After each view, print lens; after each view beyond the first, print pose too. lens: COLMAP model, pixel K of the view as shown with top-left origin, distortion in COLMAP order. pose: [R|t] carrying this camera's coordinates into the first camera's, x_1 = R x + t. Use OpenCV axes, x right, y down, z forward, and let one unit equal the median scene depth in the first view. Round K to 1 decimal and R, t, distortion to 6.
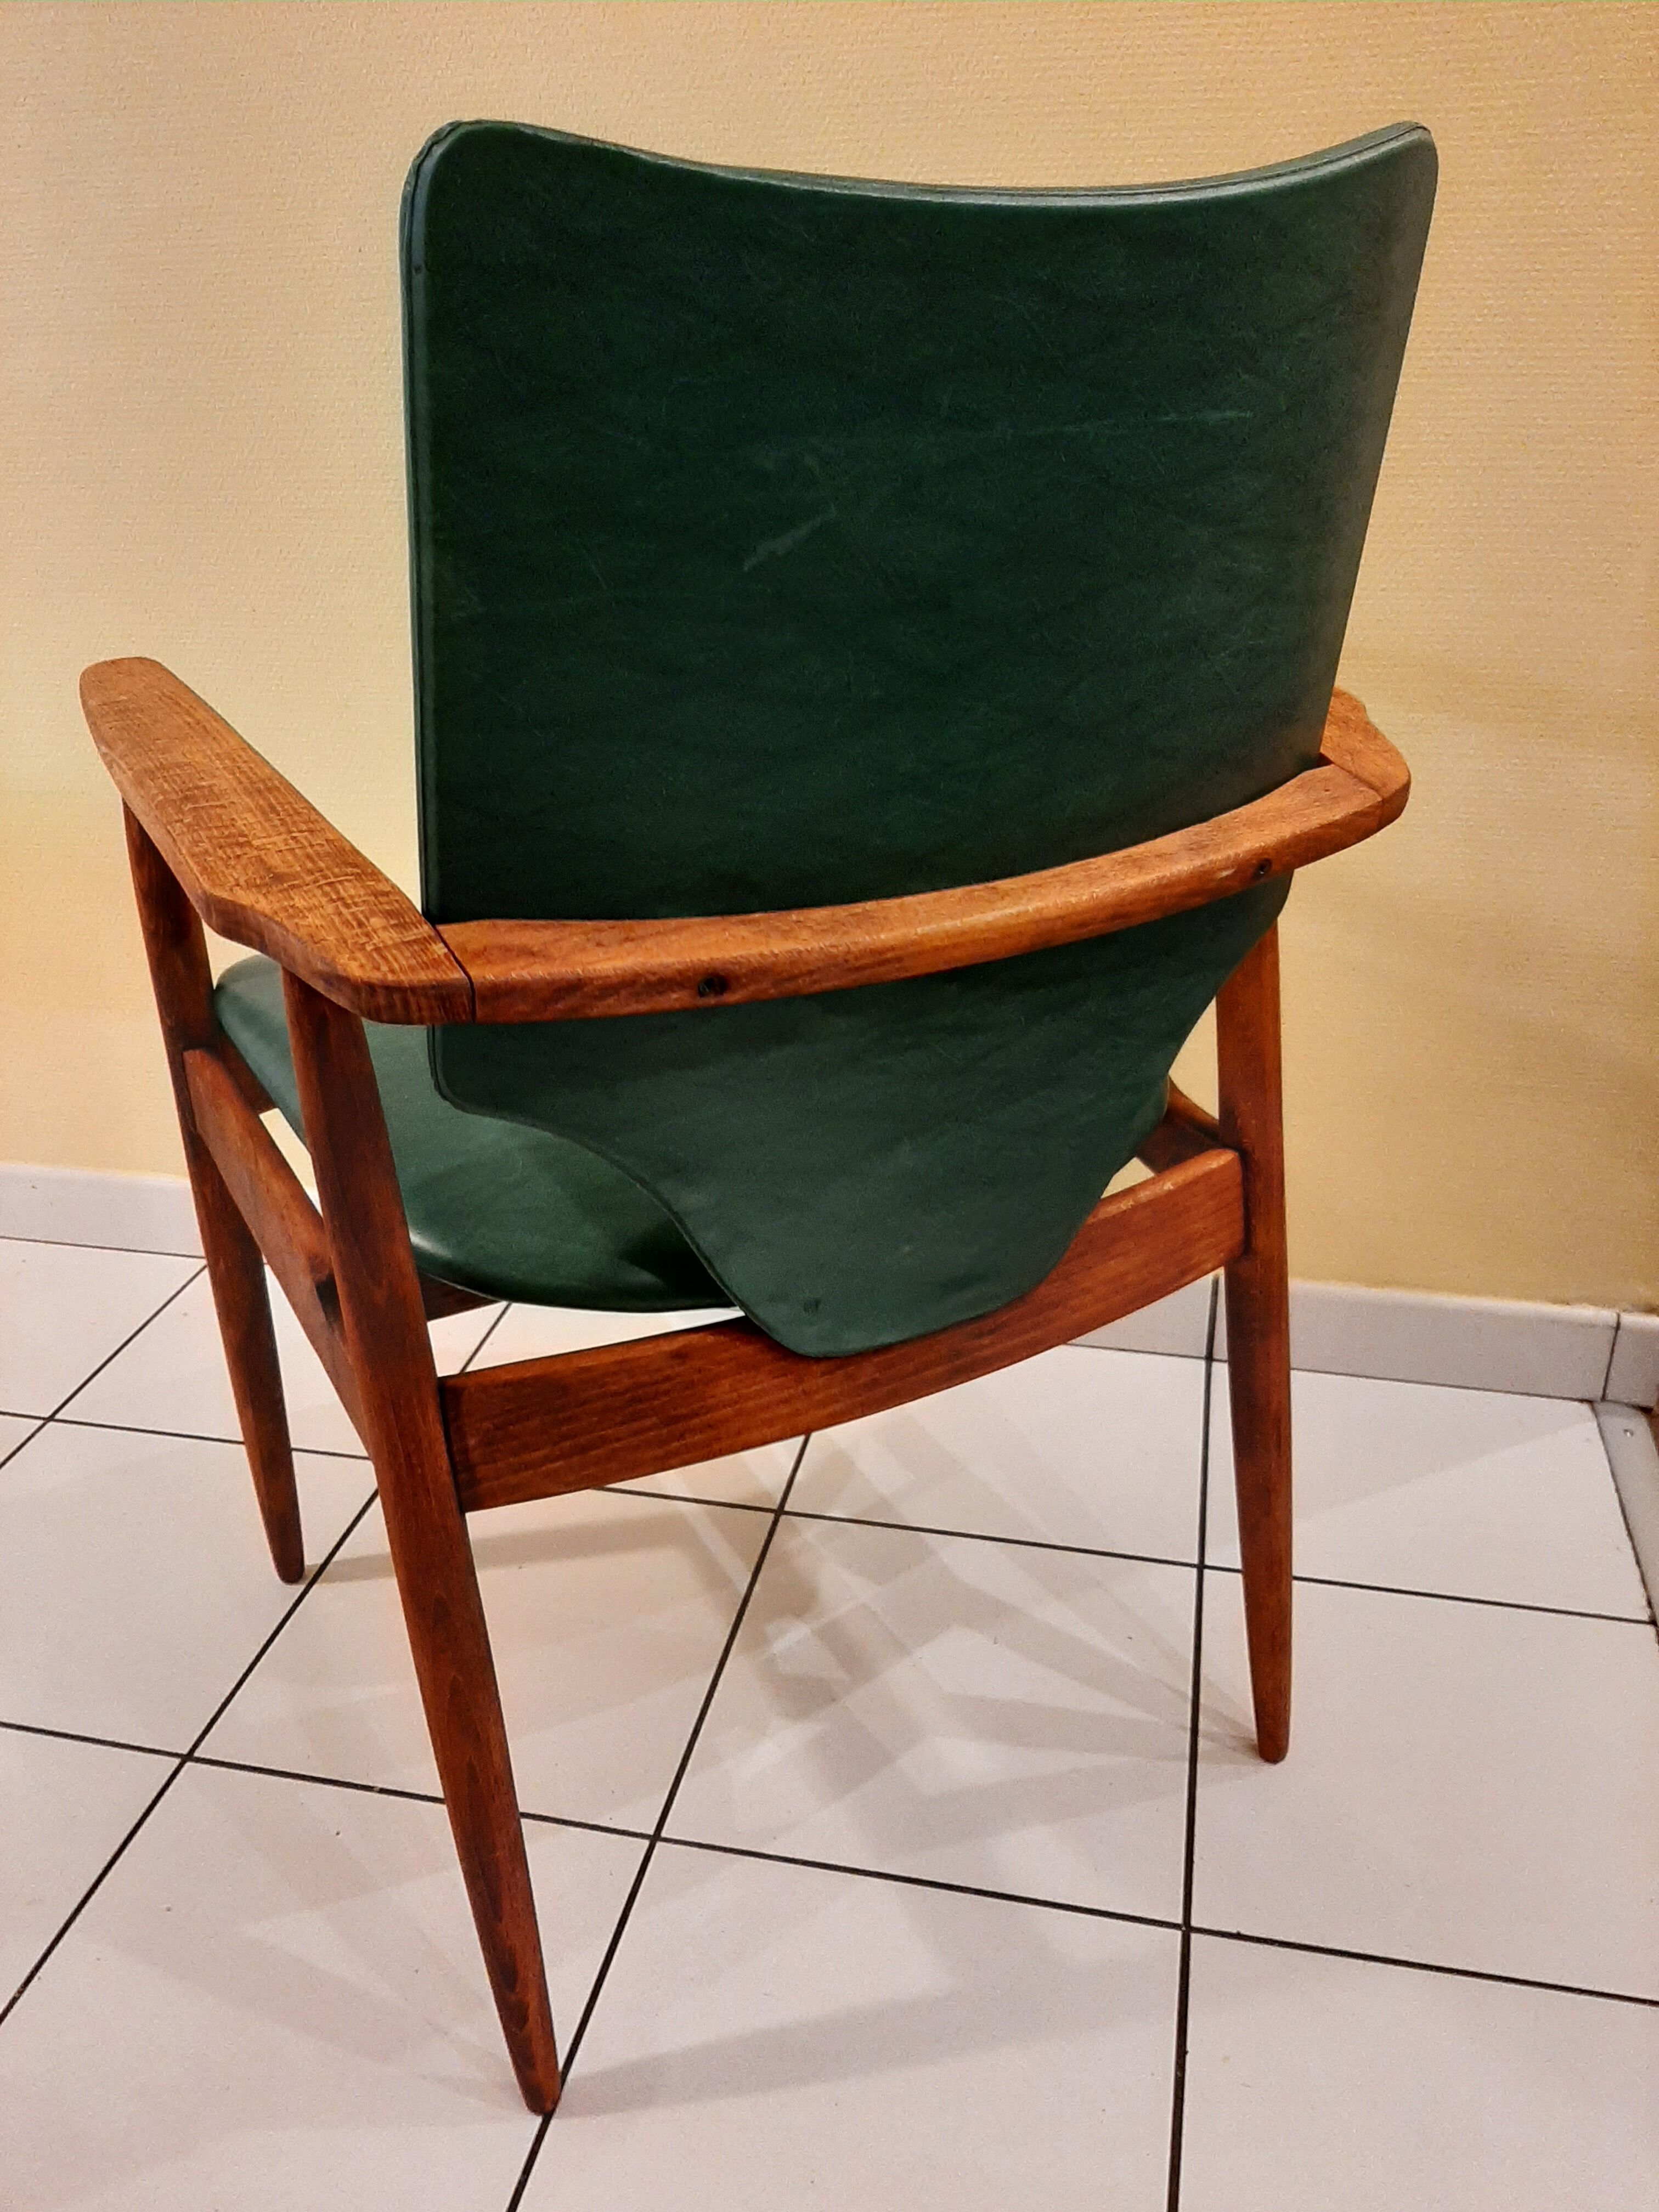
lens RADIAL K [[1728.5, 0, 829.5], [0, 1728.5, 1106.0], [0, 0, 1]] dist [0.073408, -0.171330]
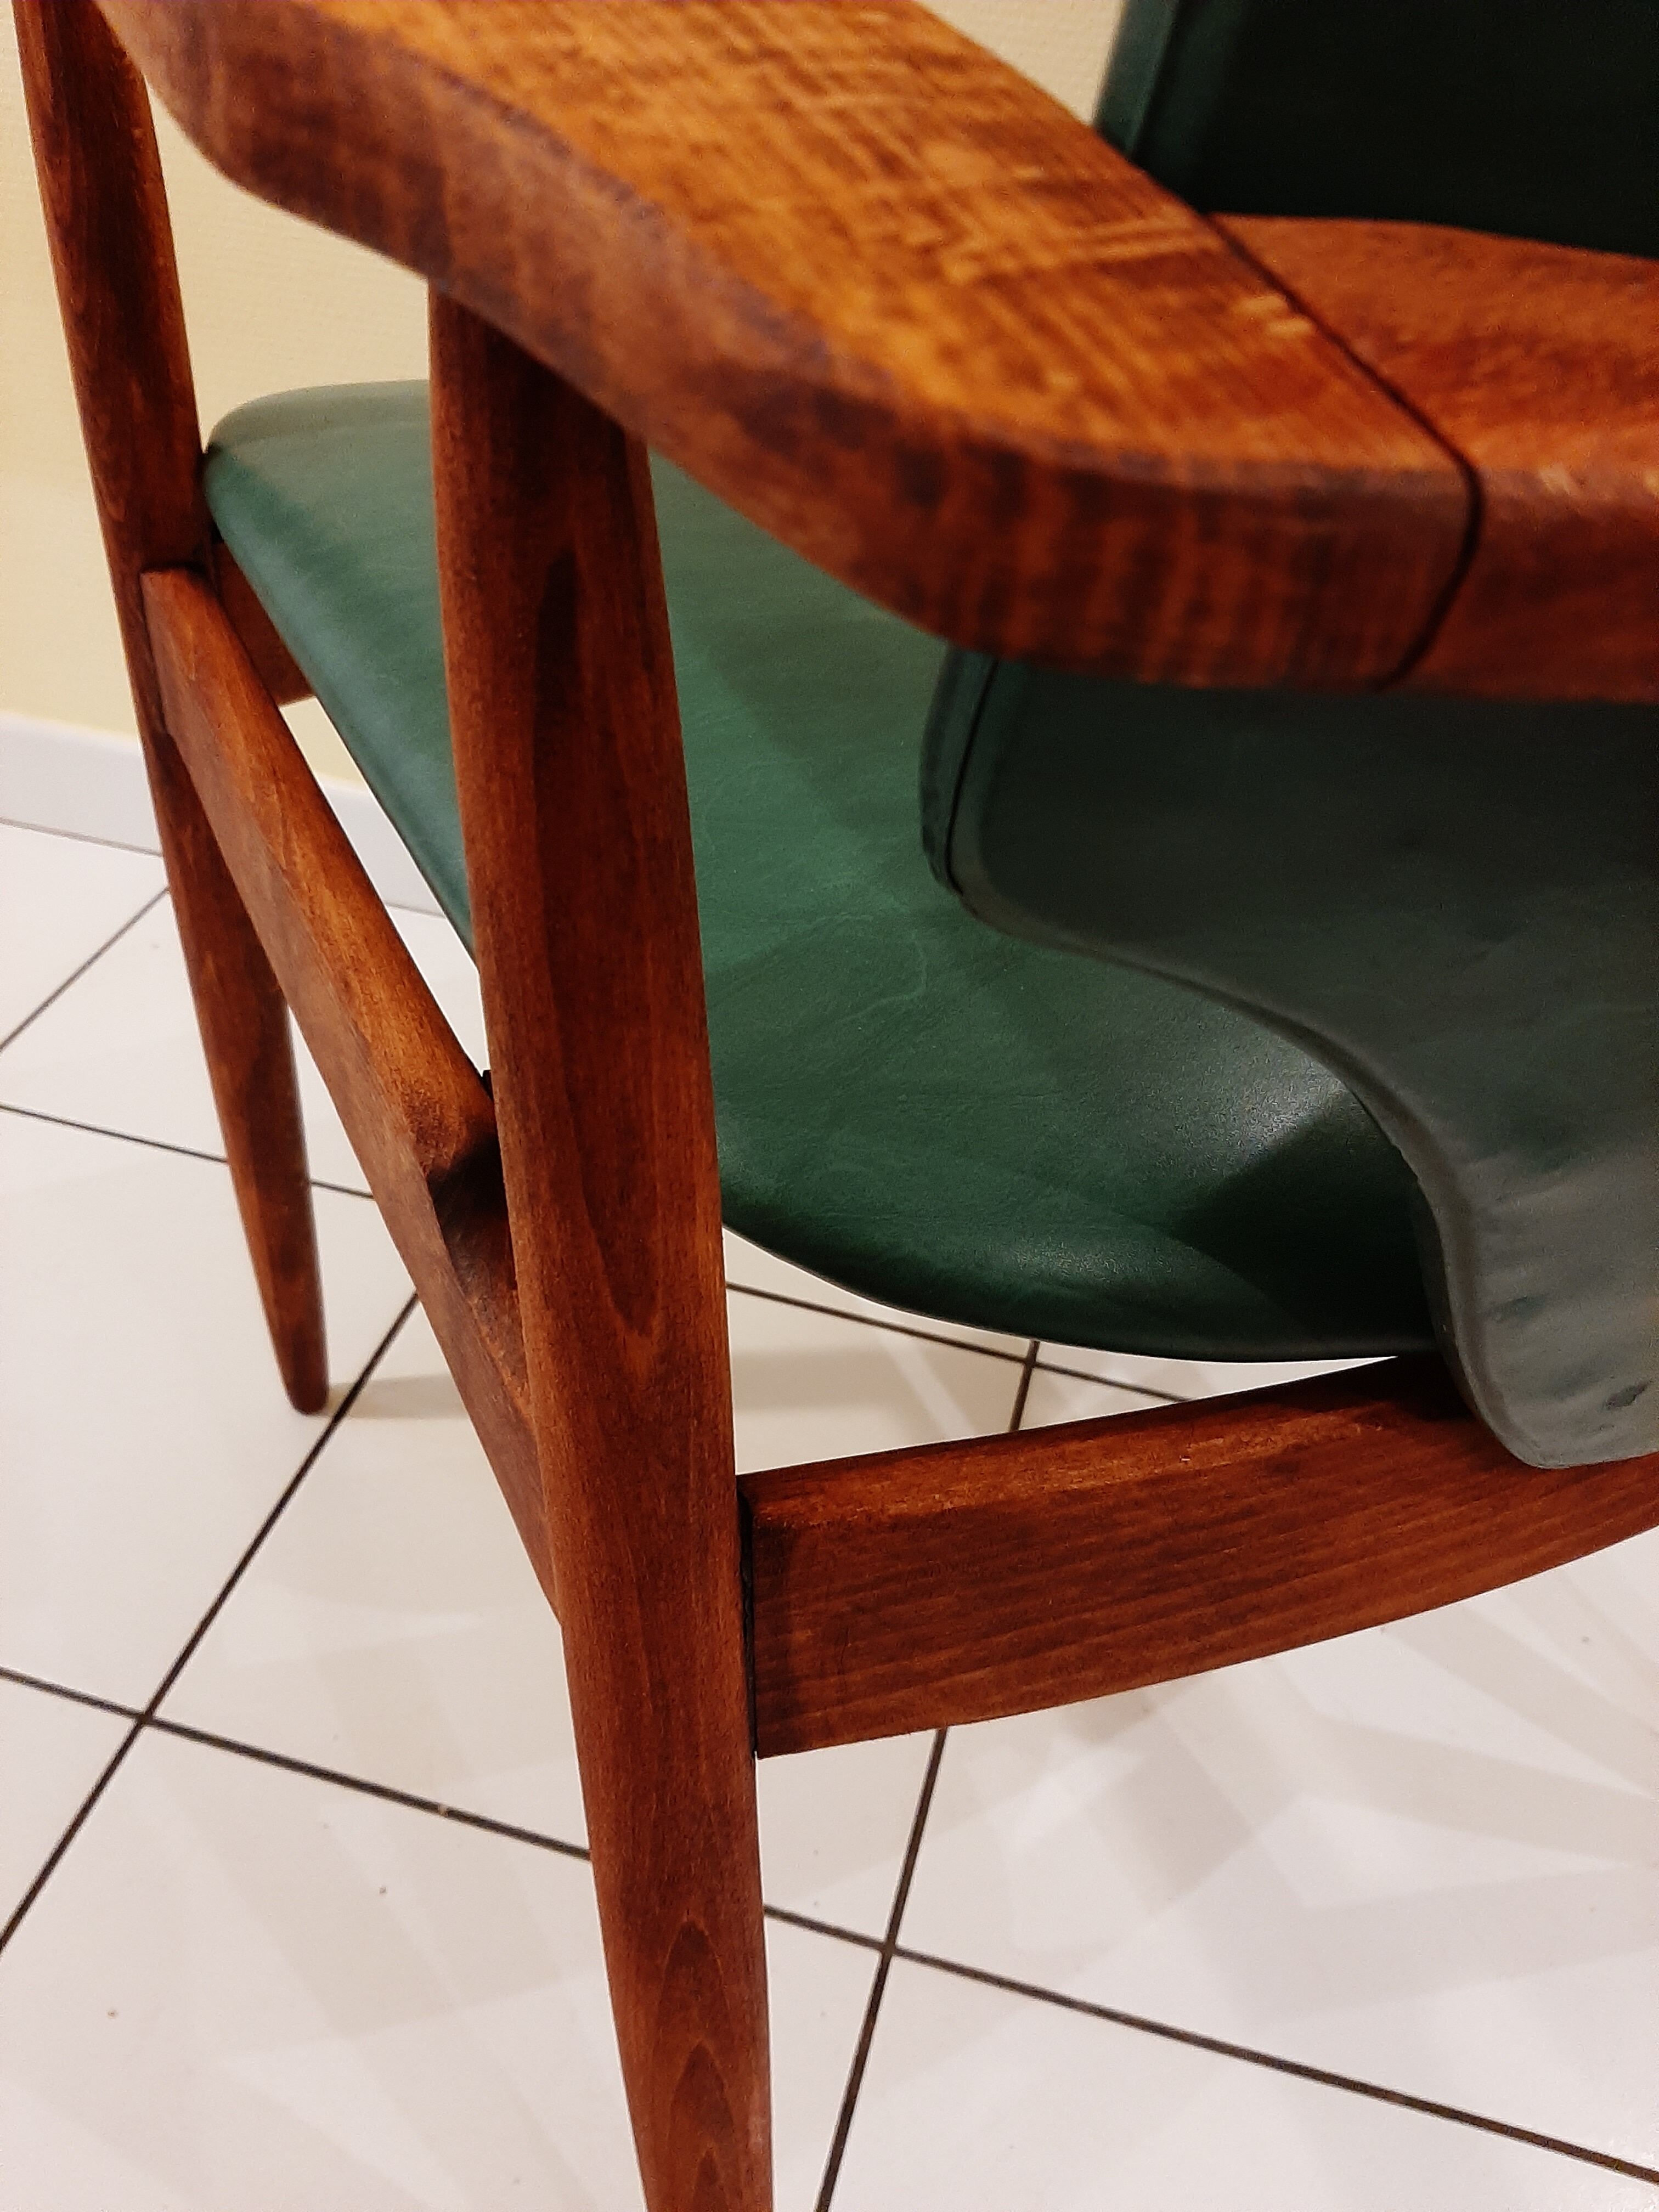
lens RADIAL K [[1728.5, 0, 829.5], [0, 1728.5, 1106.0], [0, 0, 1]] dist [0.073408, -0.171330]
pose [[0.994804, 0.099470, 0.021696, -0.219191], [-0.101748, 0.964008, 0.245635, -0.035644], [0.003518, -0.246566, 0.969120, 0.617216]]
